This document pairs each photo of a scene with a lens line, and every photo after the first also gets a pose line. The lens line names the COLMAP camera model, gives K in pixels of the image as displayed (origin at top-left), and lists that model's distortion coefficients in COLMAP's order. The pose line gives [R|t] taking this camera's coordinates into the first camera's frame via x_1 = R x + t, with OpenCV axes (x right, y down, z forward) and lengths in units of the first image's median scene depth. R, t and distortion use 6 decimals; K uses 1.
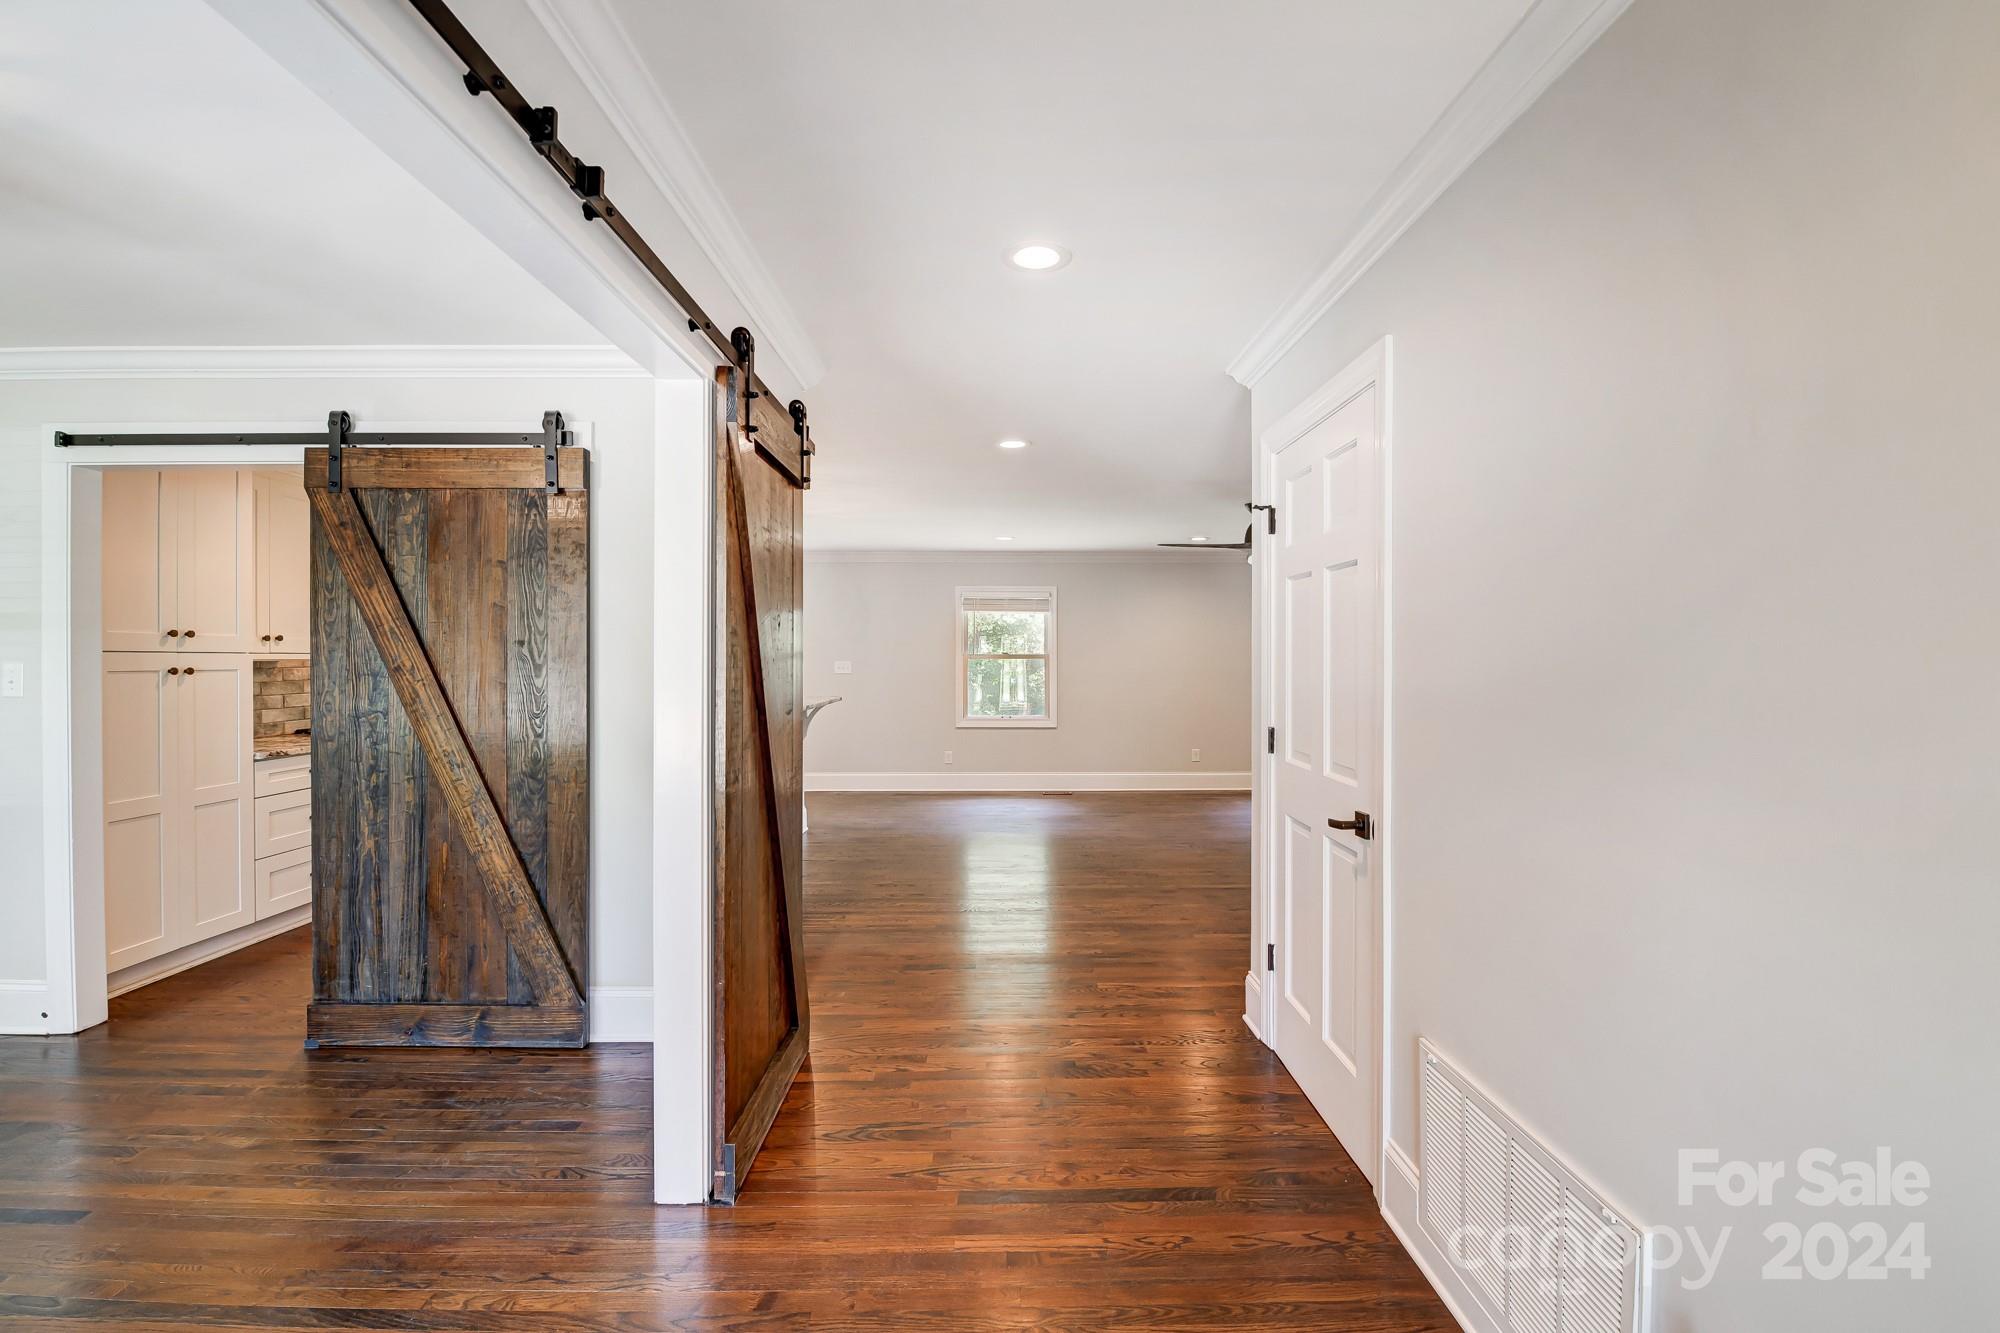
lens RADIAL K [[866.3, 0, 1005.8], [0, 866.3, 662.9], [0, 0, 1]] dist [-0.007279, -0.007044]
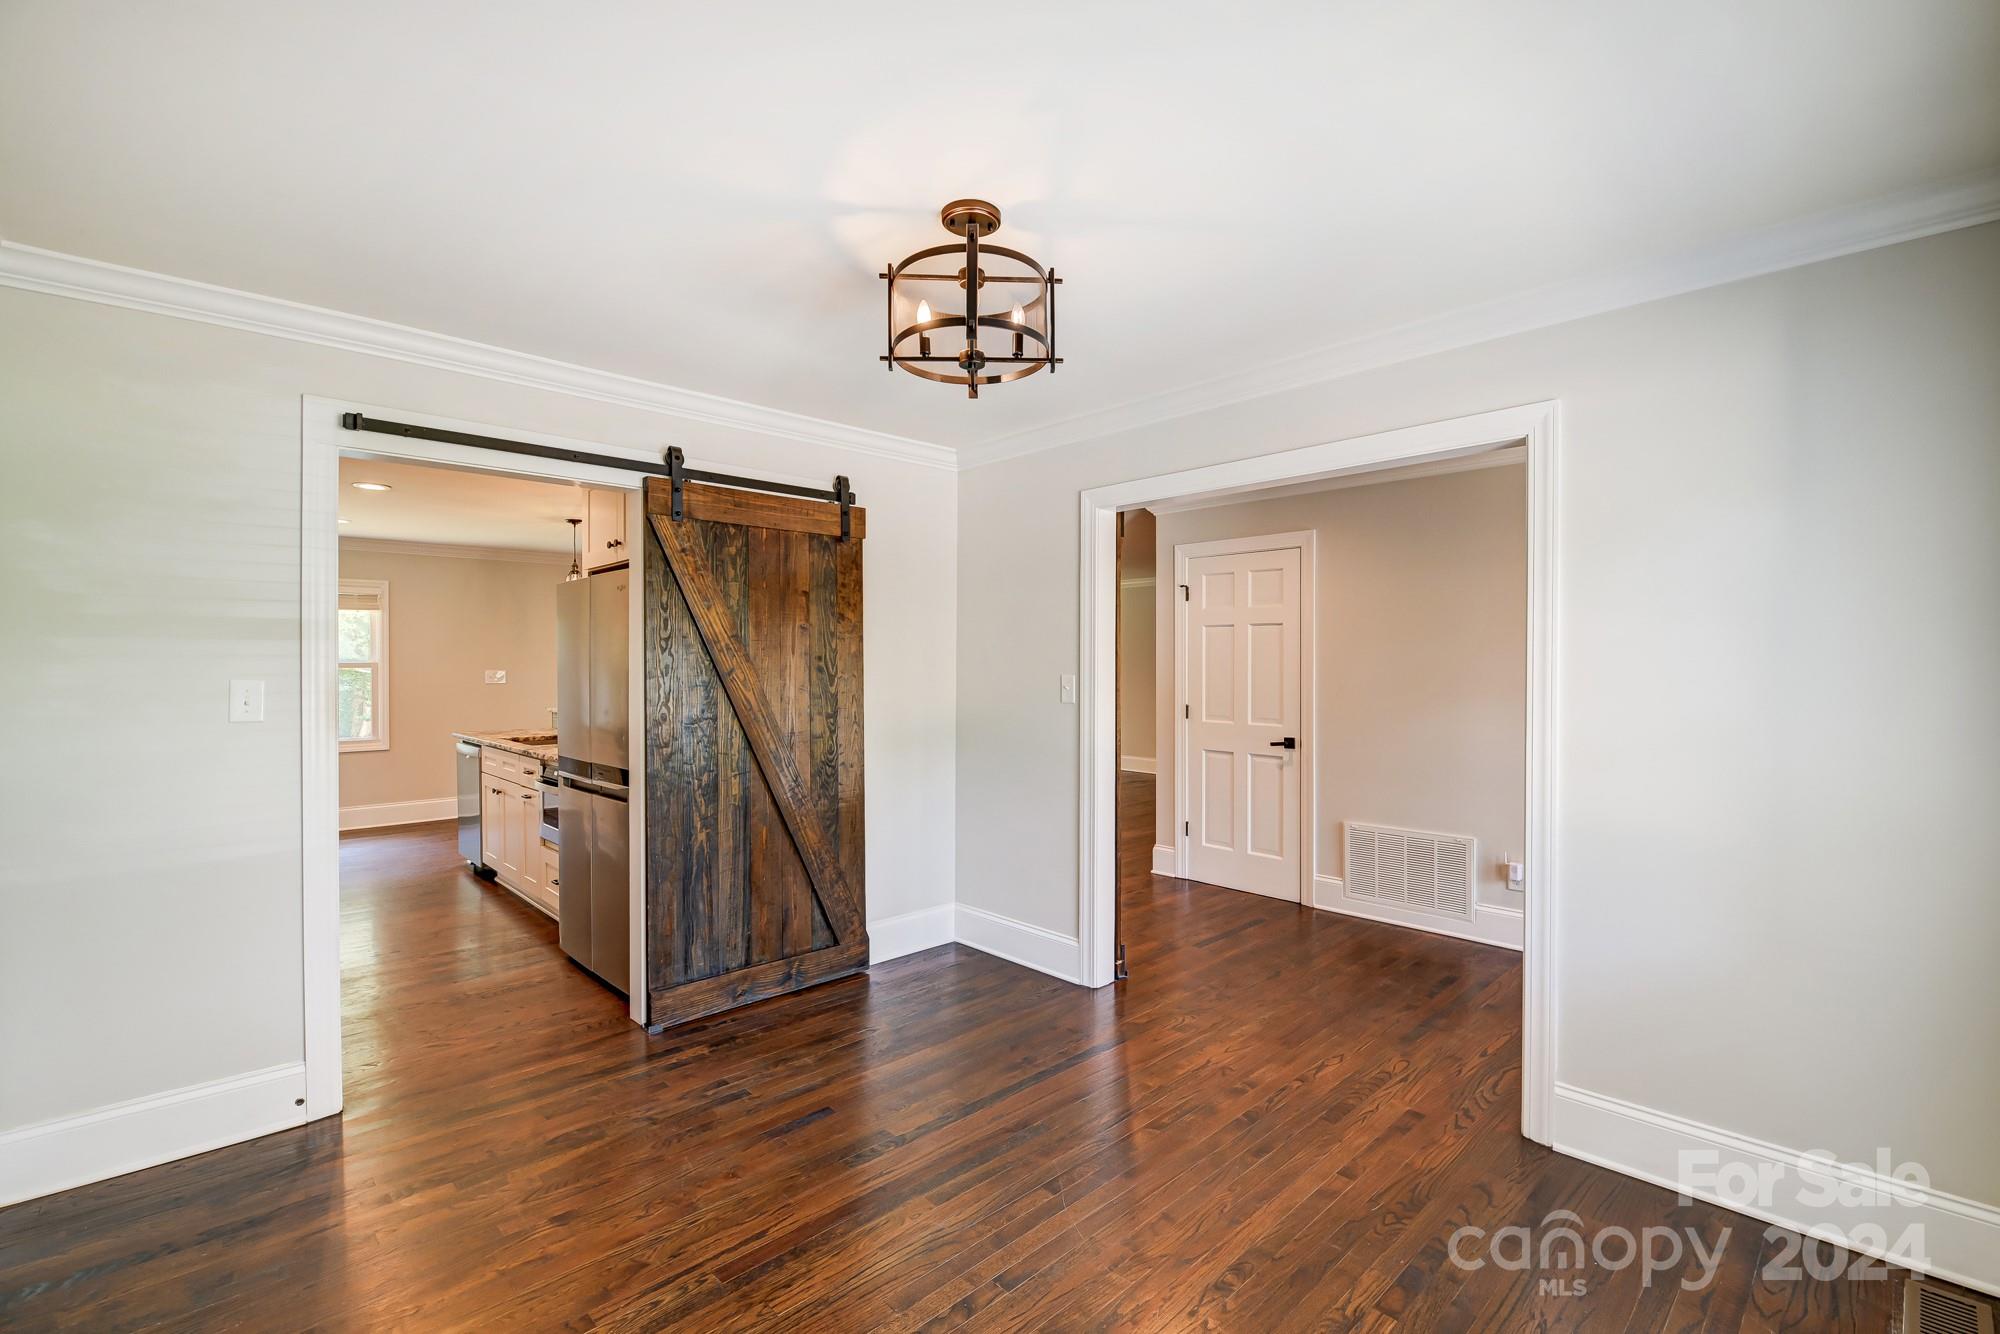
lens RADIAL K [[866.3, 0, 998.3], [0, 866.3, 664.6], [0, 0, 1]] dist [-0.007279, -0.007044]
pose [[0.734868, -0.002422, 0.678206, -1.220202], [0.006396, 0.999974, -0.003358, -0.007531], [-0.678180, 0.006806, 0.734864, -0.093470]]
